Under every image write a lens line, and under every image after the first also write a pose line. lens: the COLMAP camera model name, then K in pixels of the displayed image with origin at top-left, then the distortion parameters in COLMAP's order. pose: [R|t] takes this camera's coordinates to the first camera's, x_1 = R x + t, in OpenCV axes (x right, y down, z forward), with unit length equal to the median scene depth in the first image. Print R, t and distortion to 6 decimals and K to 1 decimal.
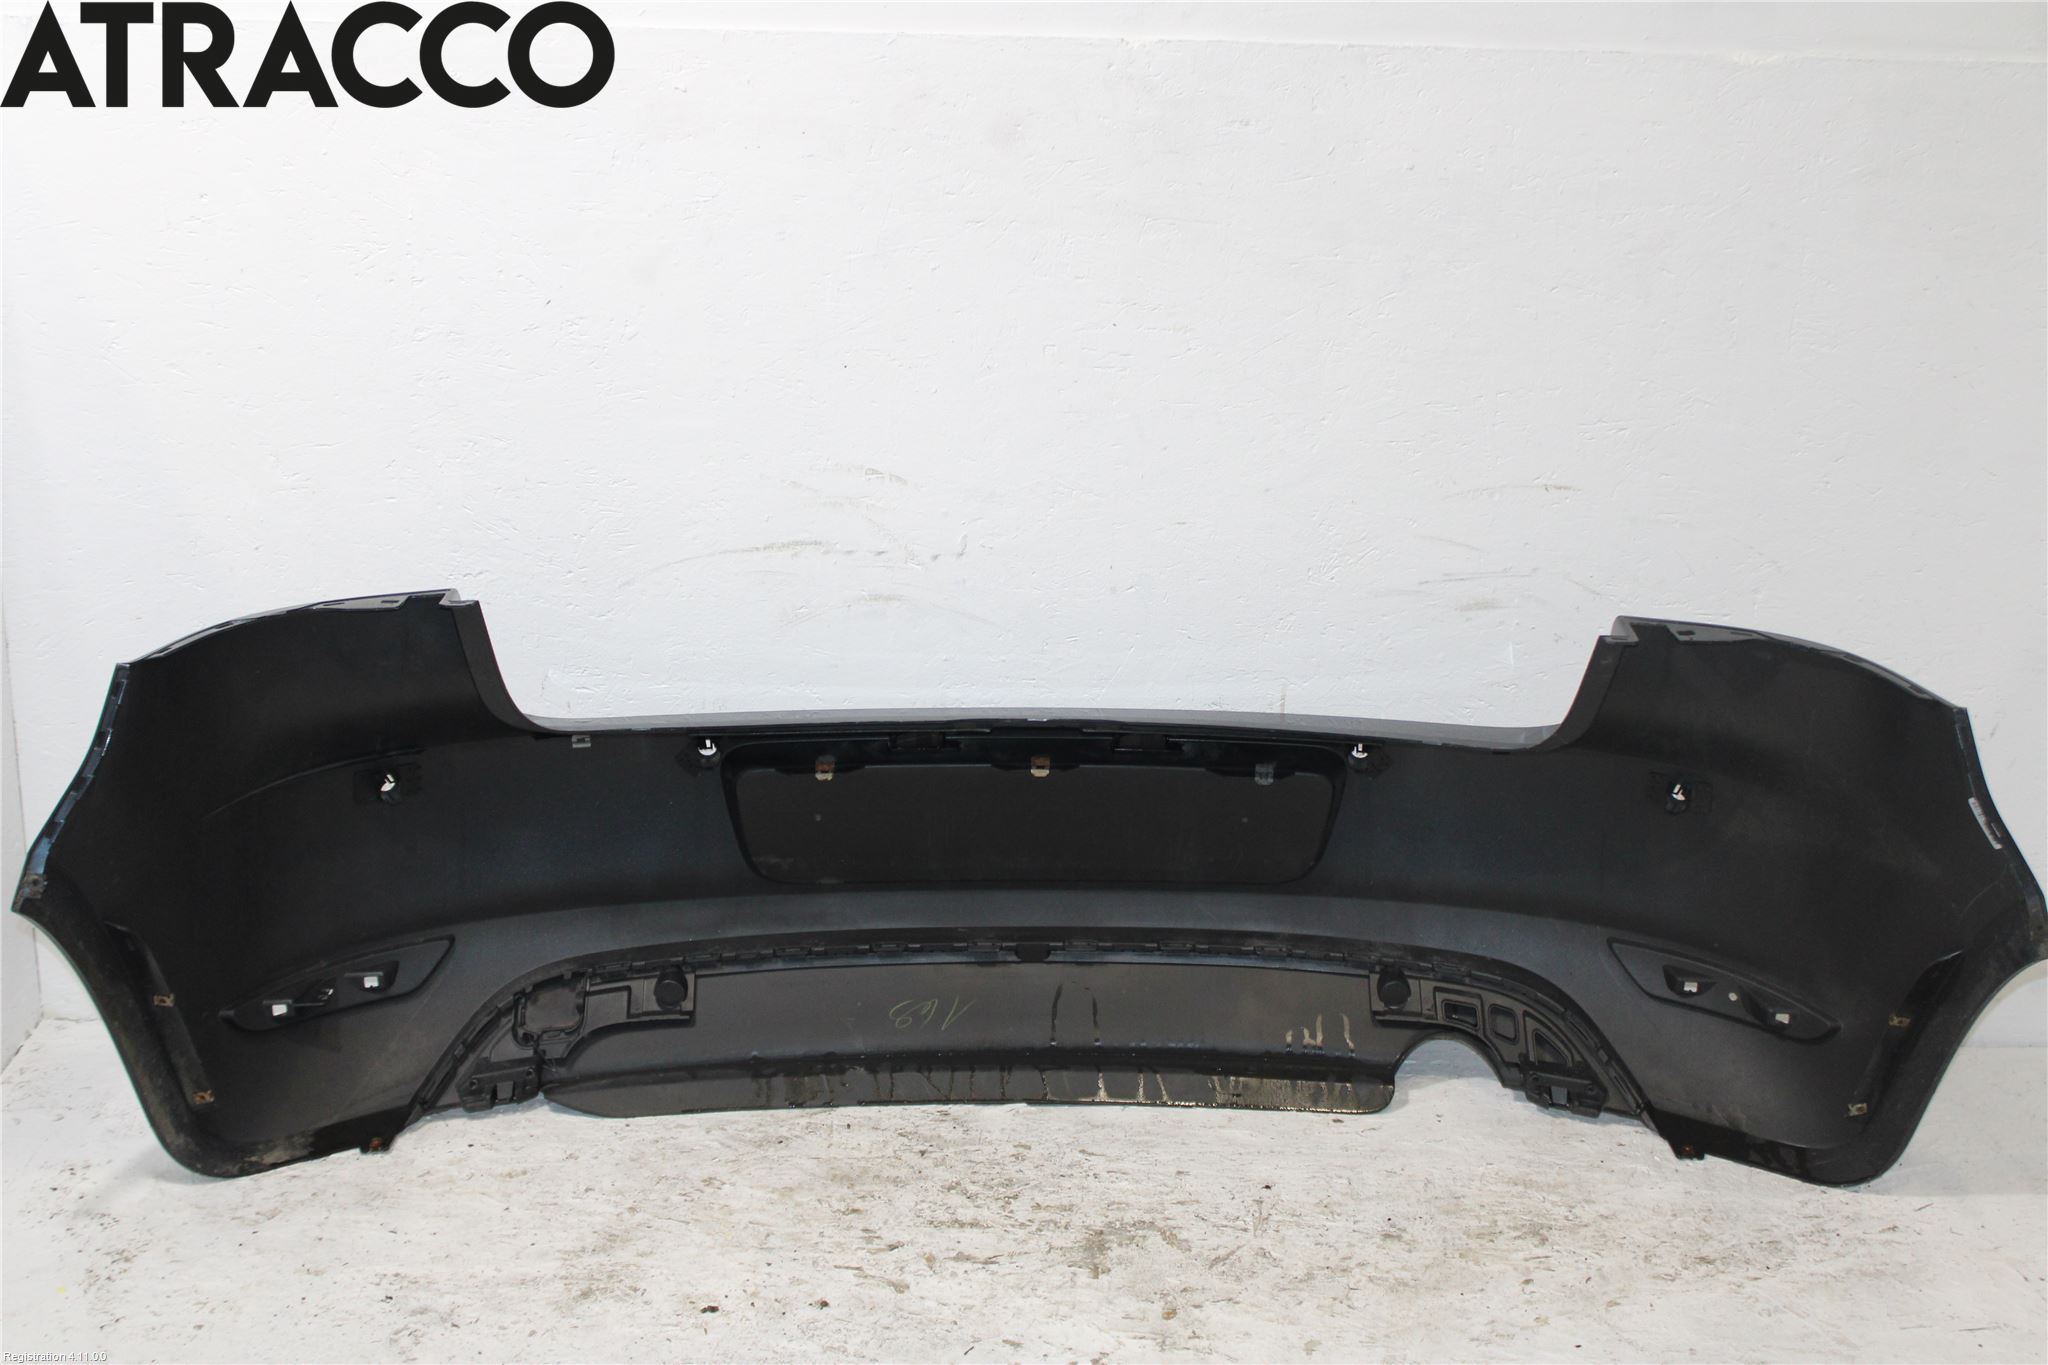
lens RADIAL K [[2929.7, 0, 1019.3], [0, 2929.7, 678.7], [0, 0, 1]] dist [-0.027823, 0.000000]
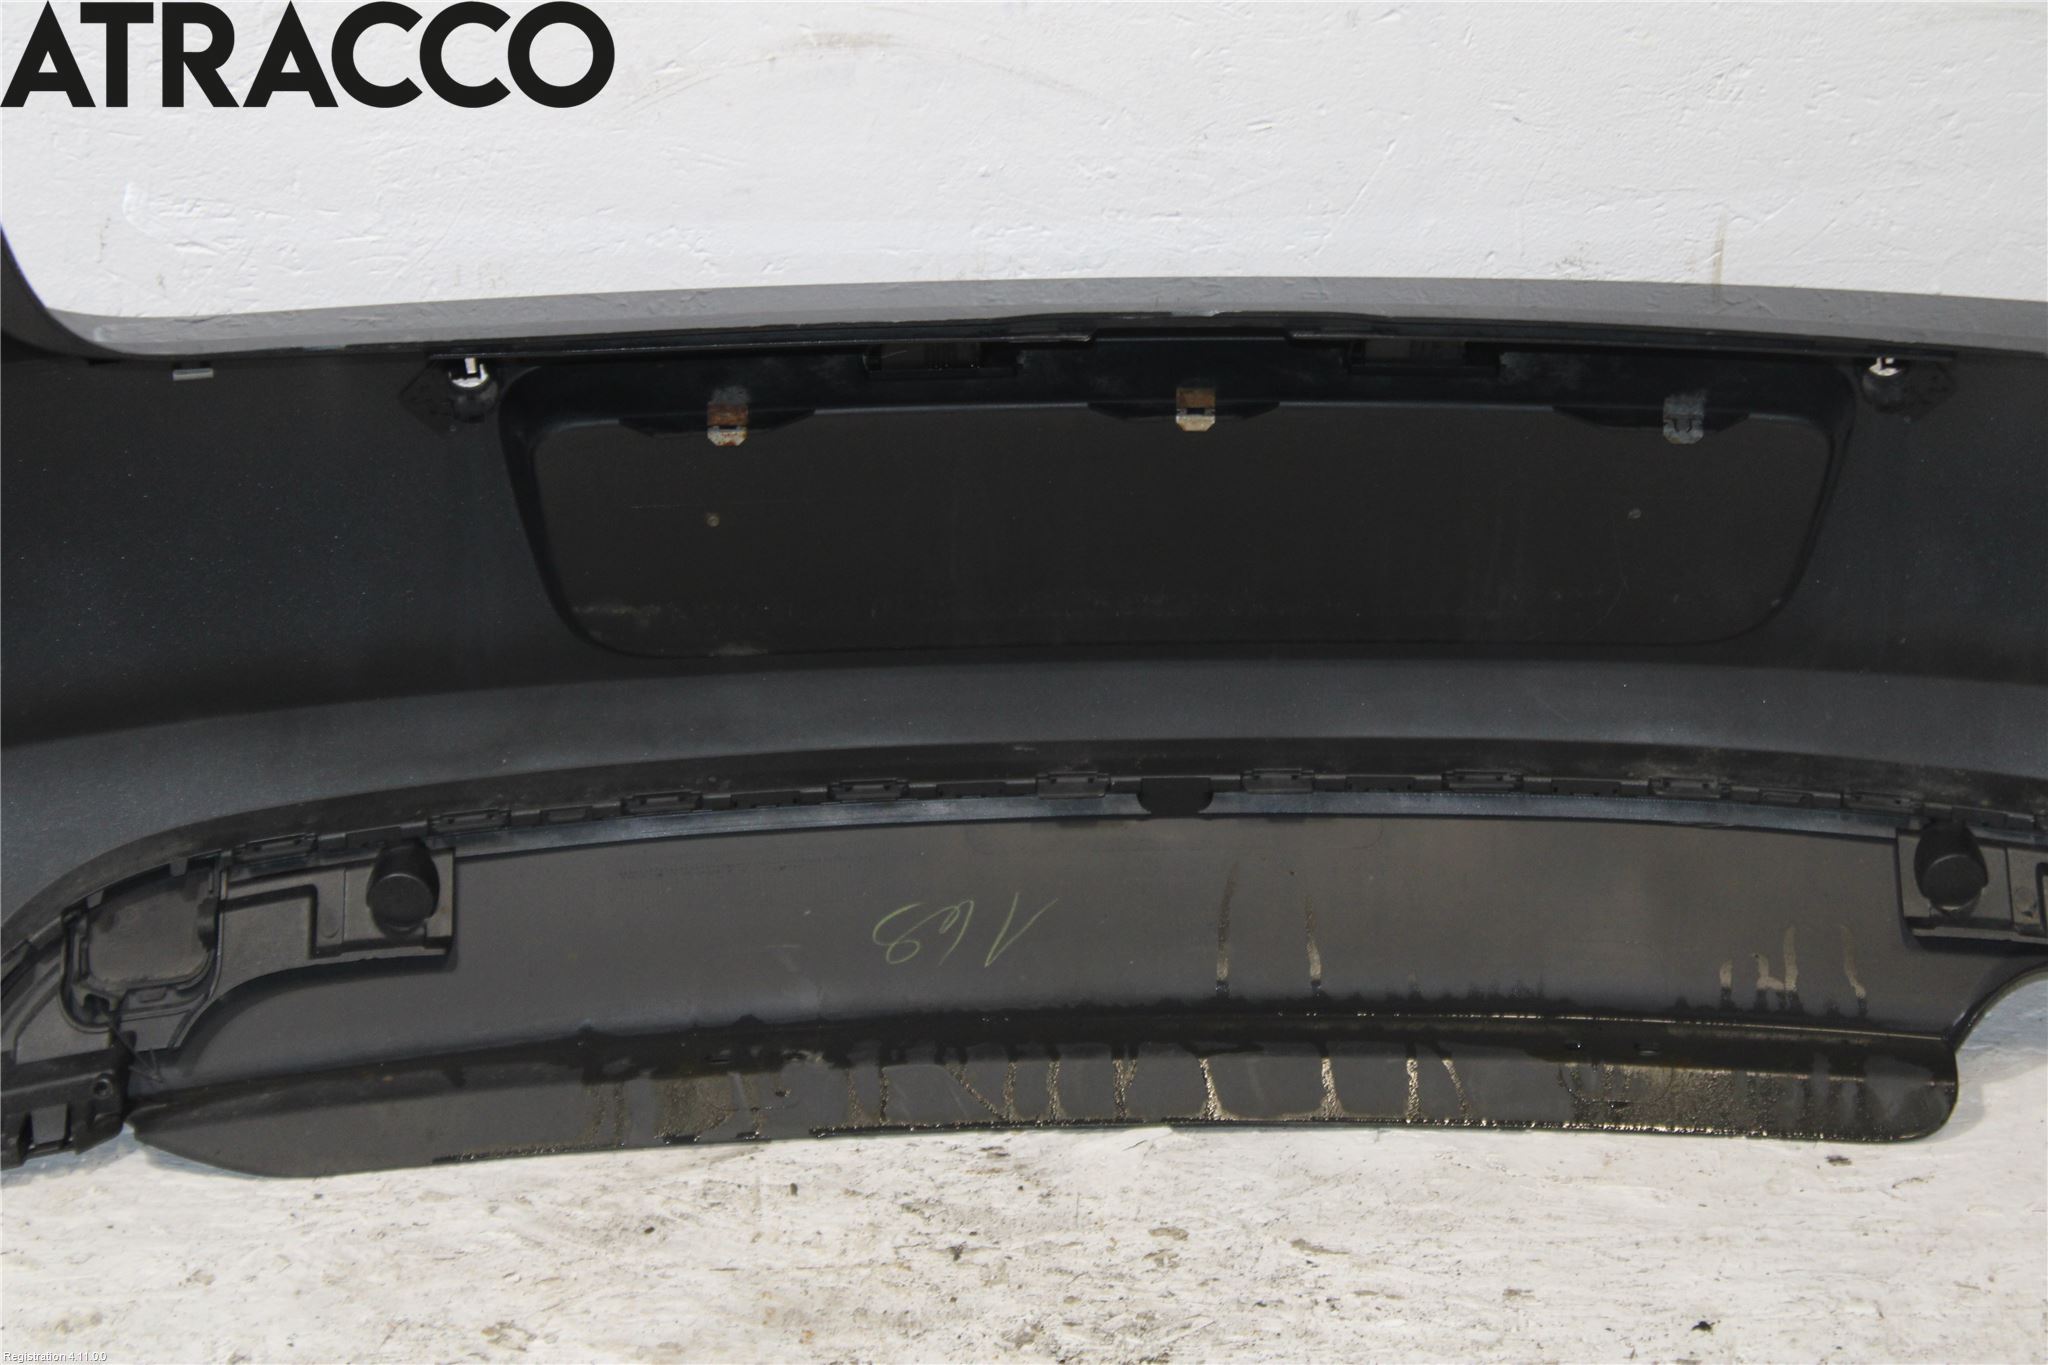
lens RADIAL K [[5195.8, 0, 1031.8], [0, 5195.8, 686.3], [0, 0, 1]] dist [0.110279, 0.000000]
pose [[0.999885, -0.011694, 0.009659, -0.026939], [0.010303, 0.991028, 0.133260, -0.035906], [-0.011131, -0.133145, 0.991034, 0.184815]]
